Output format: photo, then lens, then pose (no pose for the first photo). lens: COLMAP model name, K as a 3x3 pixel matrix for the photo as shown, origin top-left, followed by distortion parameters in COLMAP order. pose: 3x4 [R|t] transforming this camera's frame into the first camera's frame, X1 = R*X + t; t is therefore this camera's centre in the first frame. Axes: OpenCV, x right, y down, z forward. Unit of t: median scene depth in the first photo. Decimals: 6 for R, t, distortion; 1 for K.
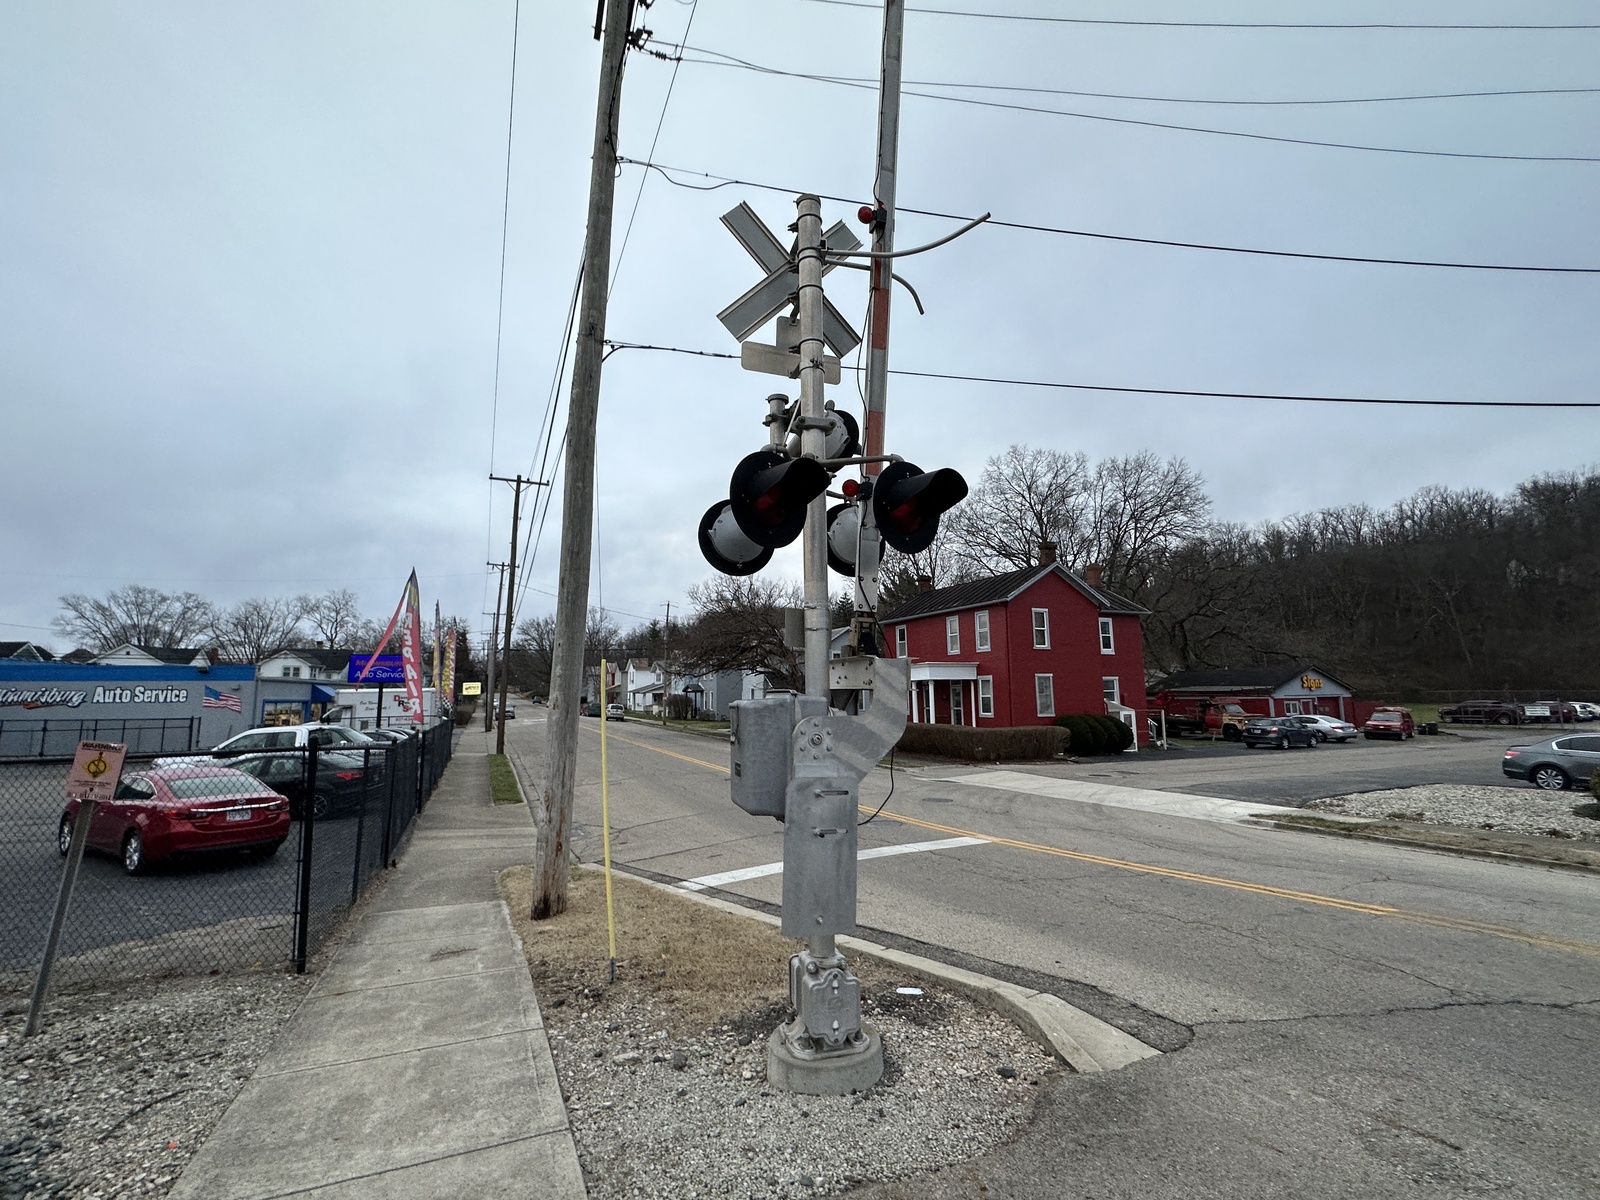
lens RADIAL K [[701.2, 0, 792.1], [0, 701.2, 597.4], [0, 0, 1]] dist [0.000381, 0.001338]
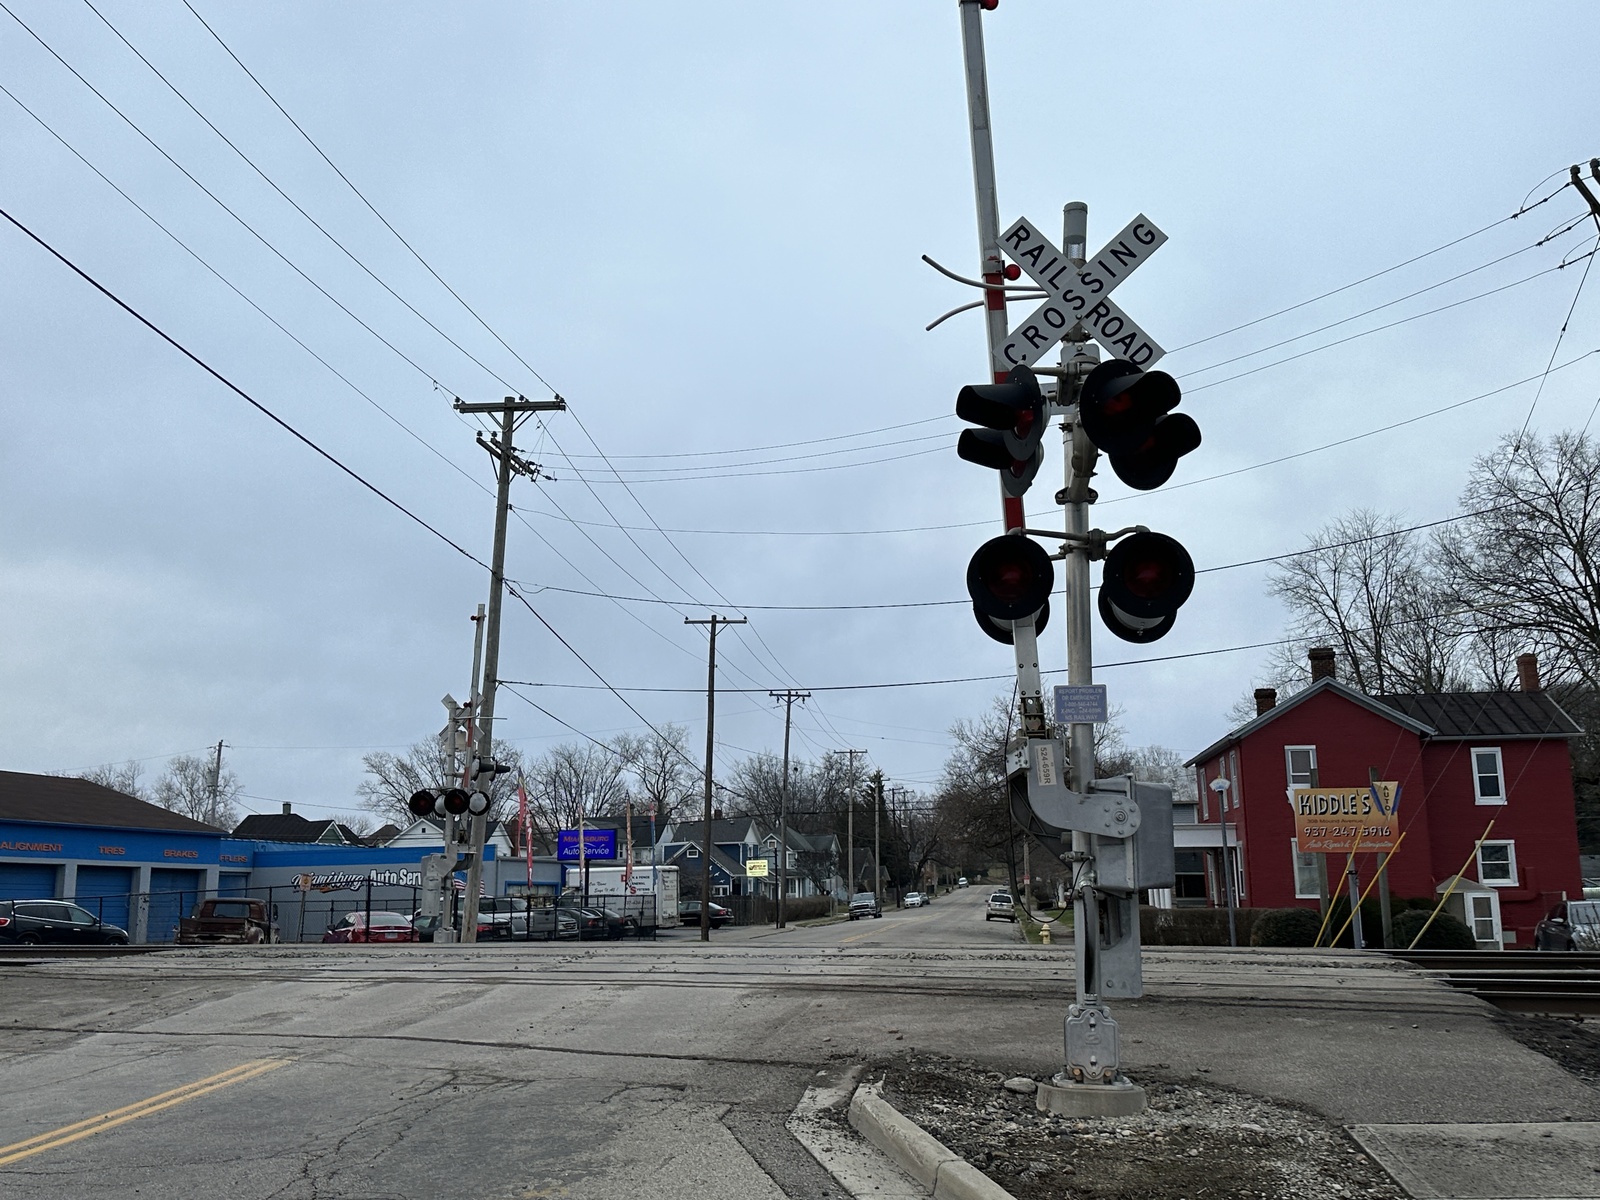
lens RADIAL K [[1605.0, 0, 813.3], [0, 1605.0, 597.9], [0, 0, 1]] dist [0.142906, 0.000000]
pose [[0.851300, -0.097642, -0.515514, 0.492358], [0.075737, 0.995109, -0.063413, -0.040718], [0.519185, 0.014940, 0.854531, -0.418614]]
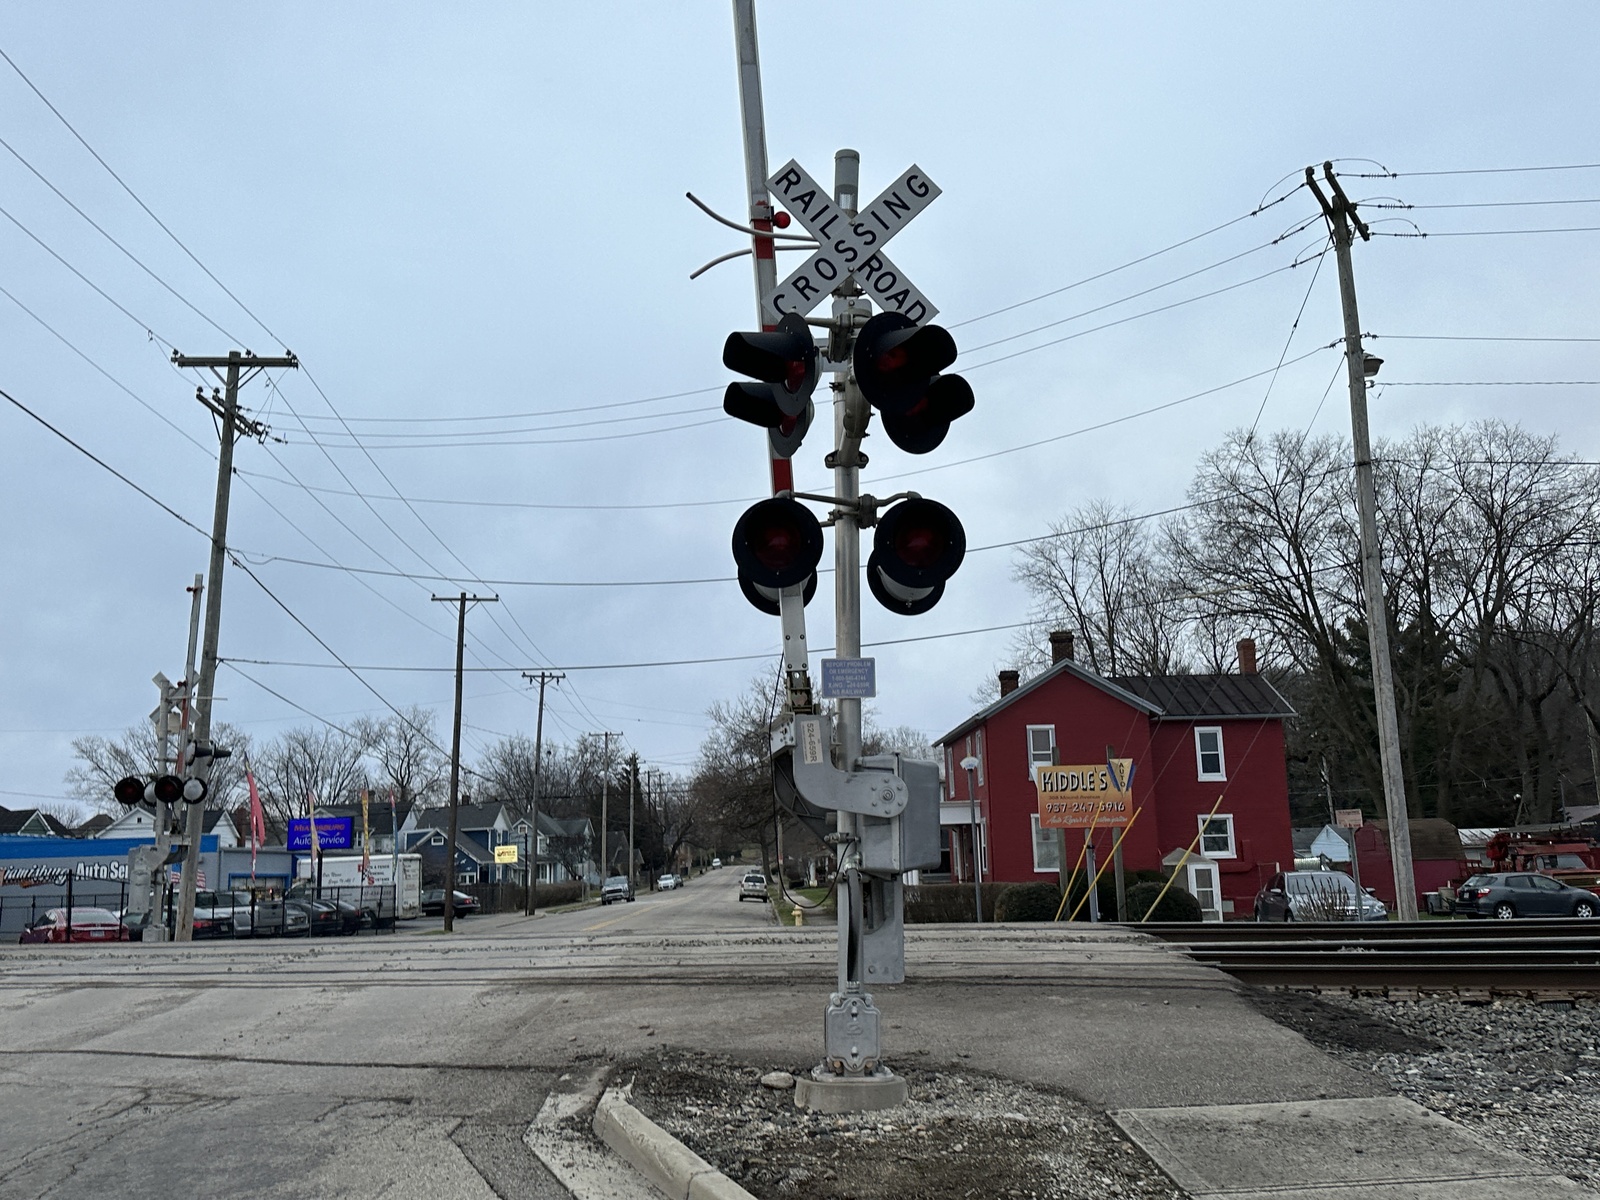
lens RADIAL K [[1605.0, 0, 798.7], [0, 1605.0, 594.4], [0, 0, 1]] dist [0.142906, 0.000000]
pose [[0.916582, -0.083351, -0.391064, 0.481572], [0.071706, 0.996441, -0.044315, -0.039094], [0.393365, 0.012576, 0.919296, -0.399433]]
